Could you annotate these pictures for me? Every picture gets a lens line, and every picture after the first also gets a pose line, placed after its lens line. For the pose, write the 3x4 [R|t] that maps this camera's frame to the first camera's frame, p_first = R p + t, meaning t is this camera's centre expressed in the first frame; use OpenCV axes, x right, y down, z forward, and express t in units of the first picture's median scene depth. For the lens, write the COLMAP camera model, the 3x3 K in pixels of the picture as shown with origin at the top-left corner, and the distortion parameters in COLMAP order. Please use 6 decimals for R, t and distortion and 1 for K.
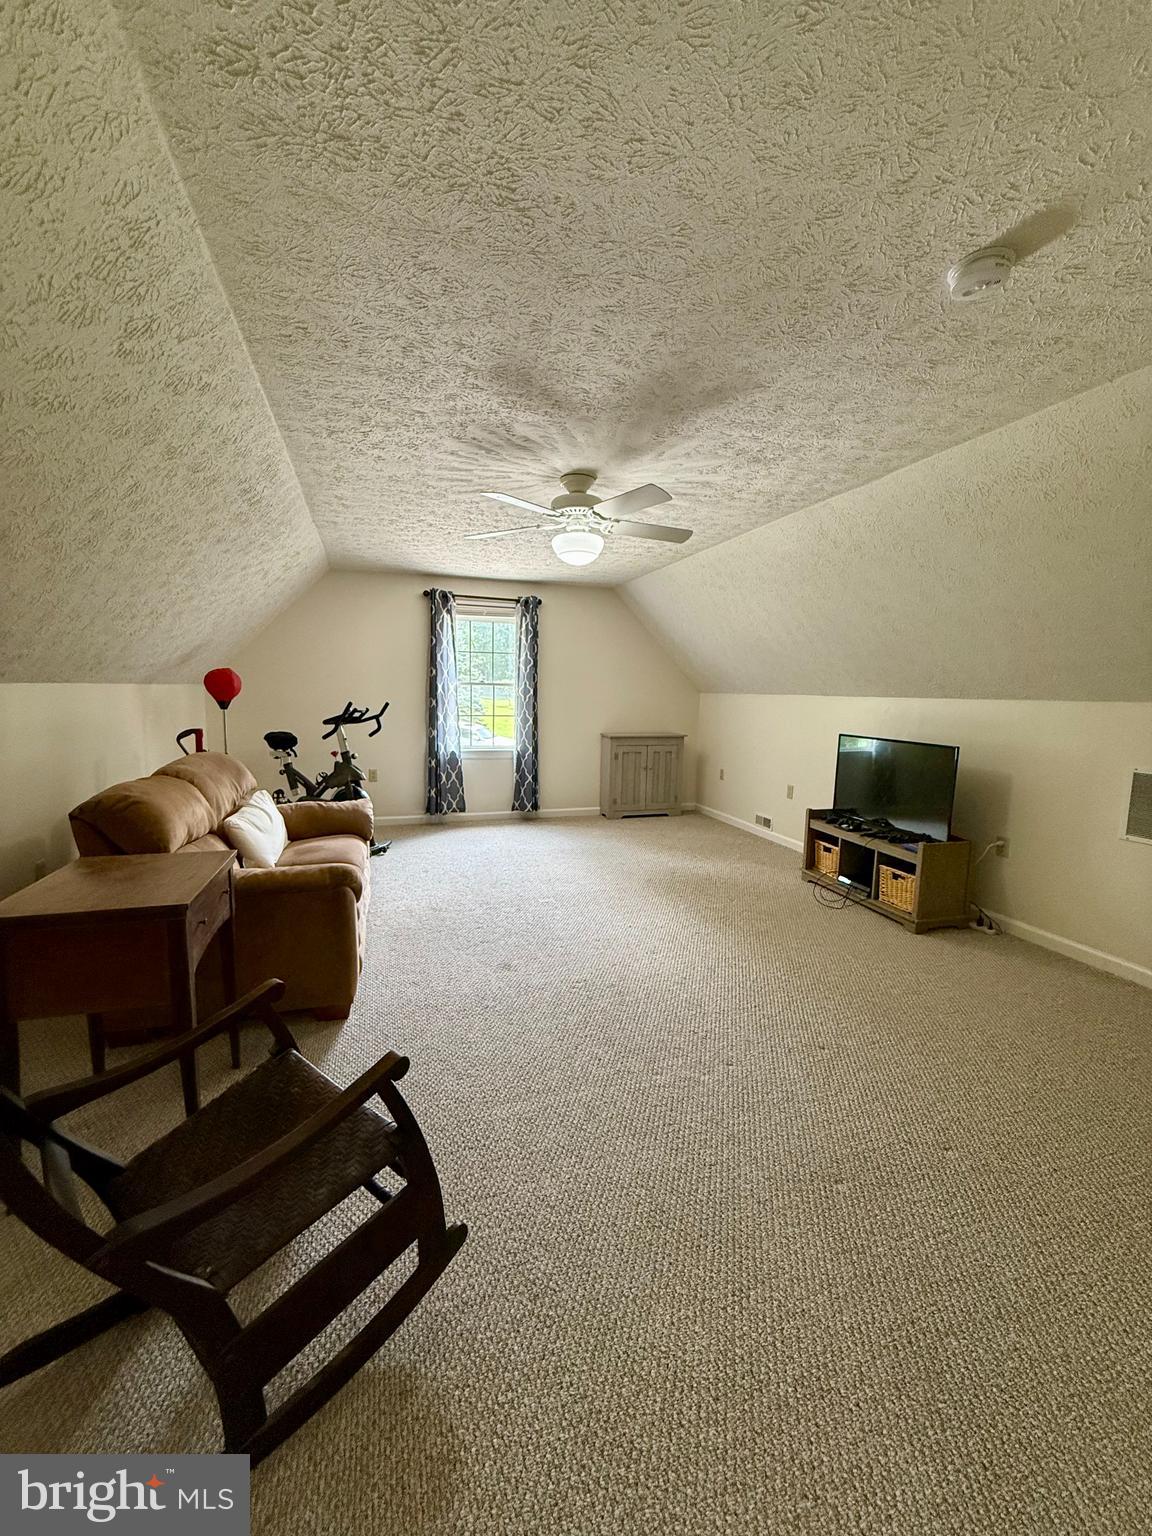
lens RADIAL K [[610.8, 0, 576.0], [0, 610.8, 768.0], [0, 0, 1]] dist [0.000441, 0.000357]
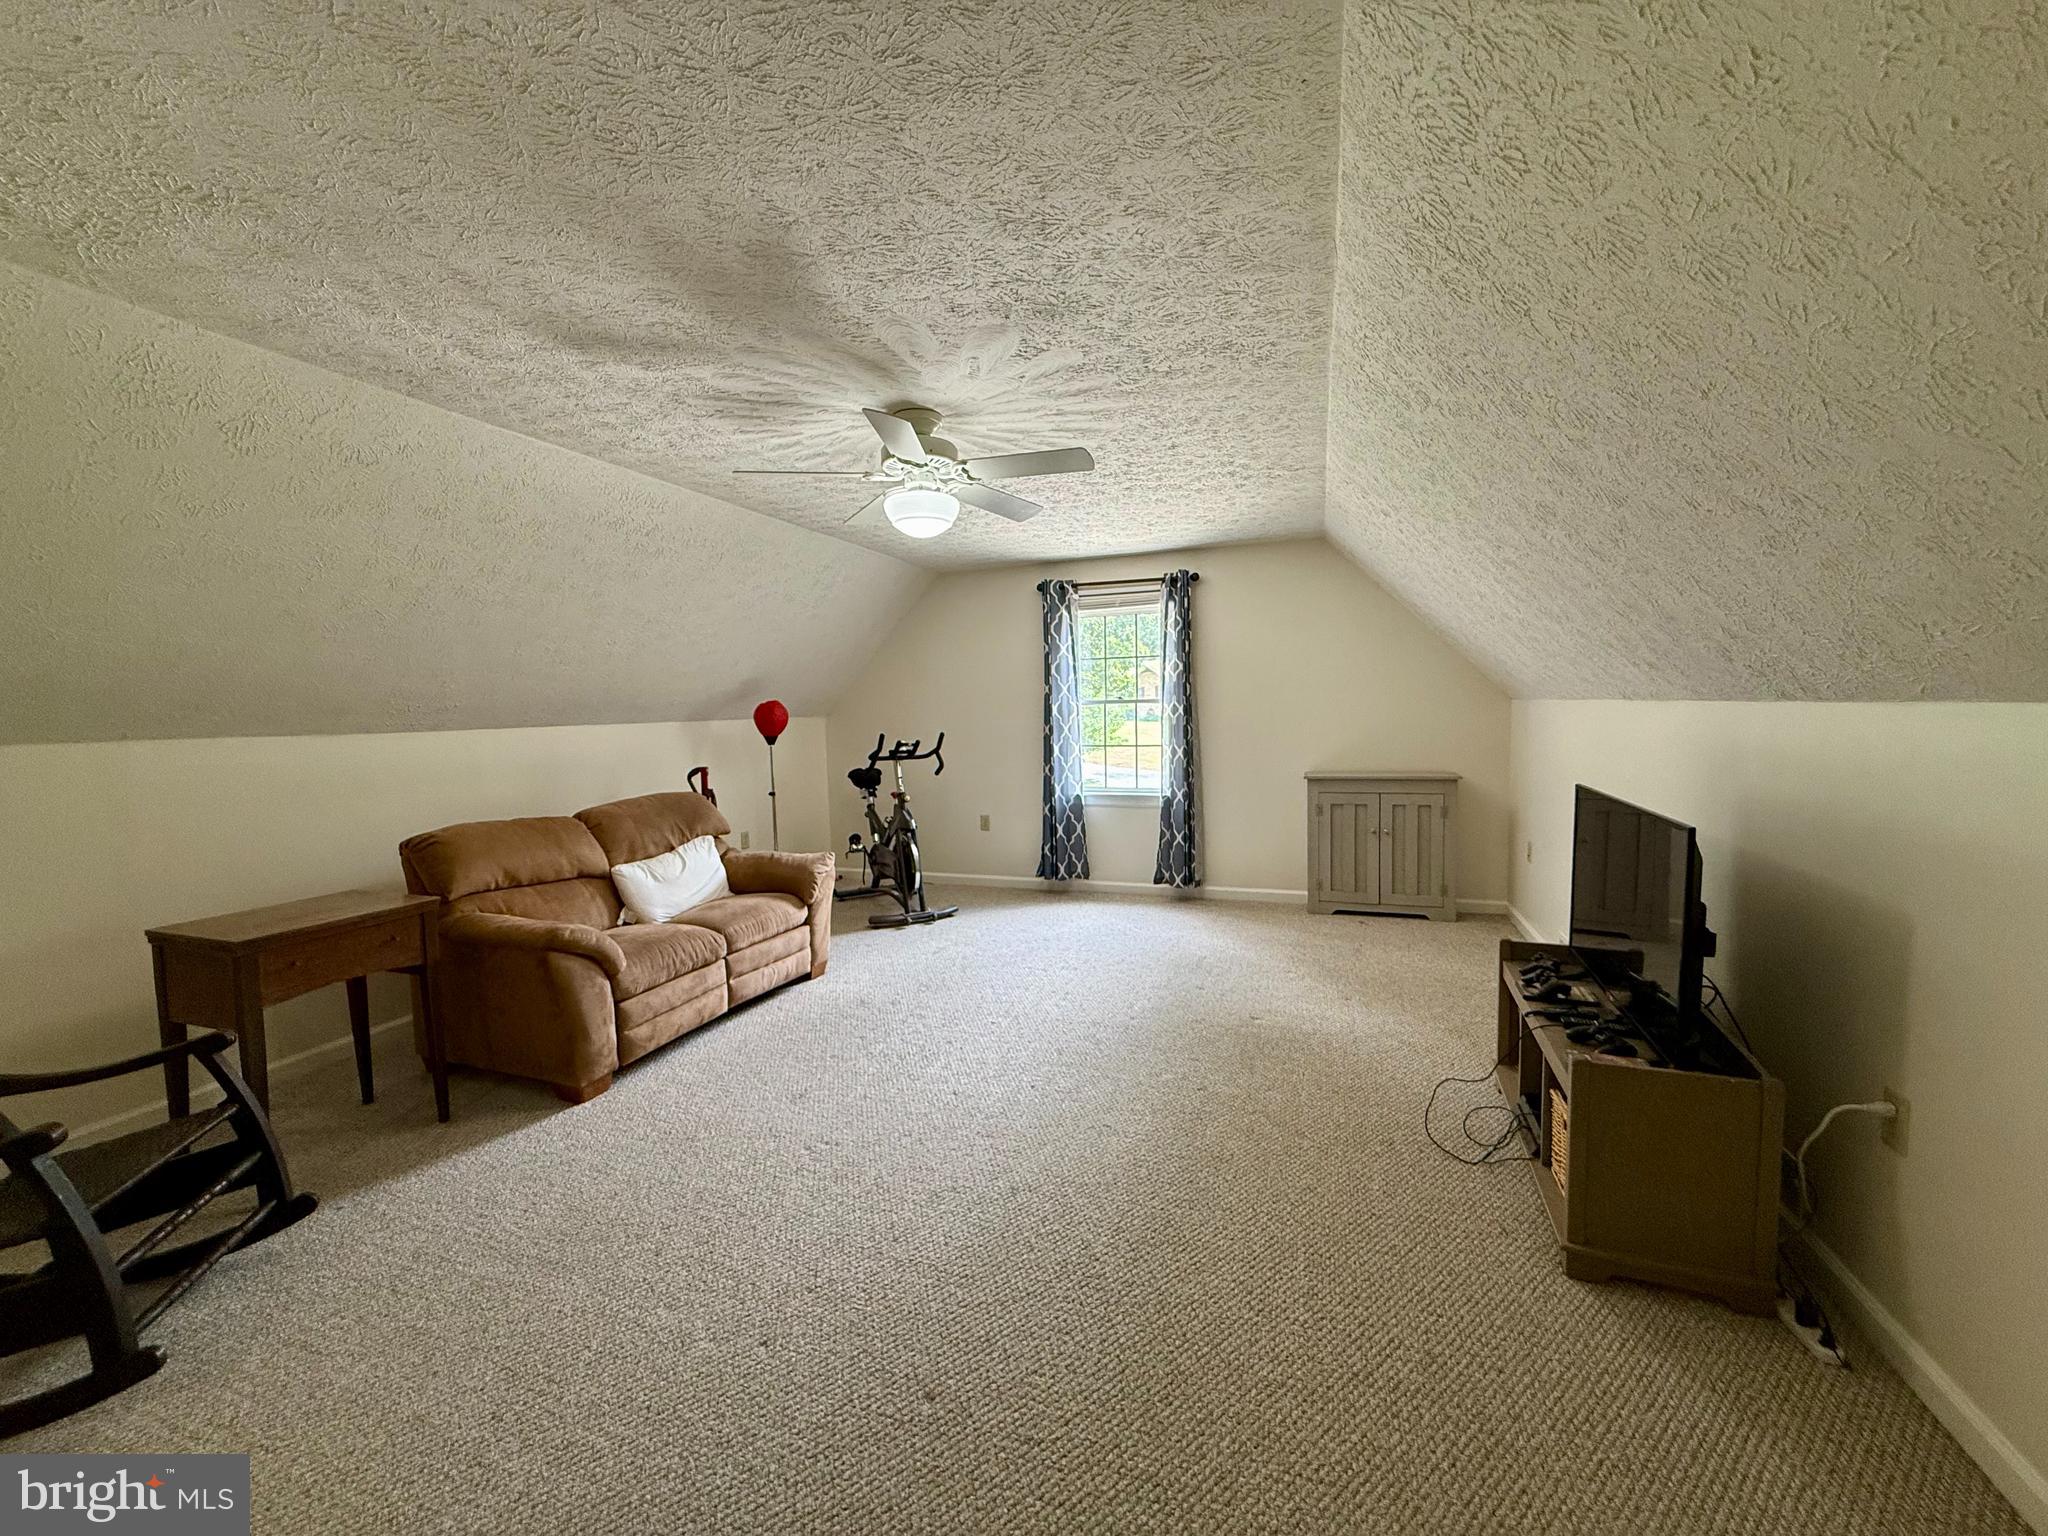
lens RADIAL K [[814.4, 0, 1019.1], [0, 814.4, 769.6], [0, 0, 1]] dist [0.000441, 0.000357]
pose [[0.786580, 0.008198, -0.617434, 0.351391], [-0.037449, 0.998705, -0.034448, -0.021572], [0.616351, 0.050218, 0.785868, 0.187492]]
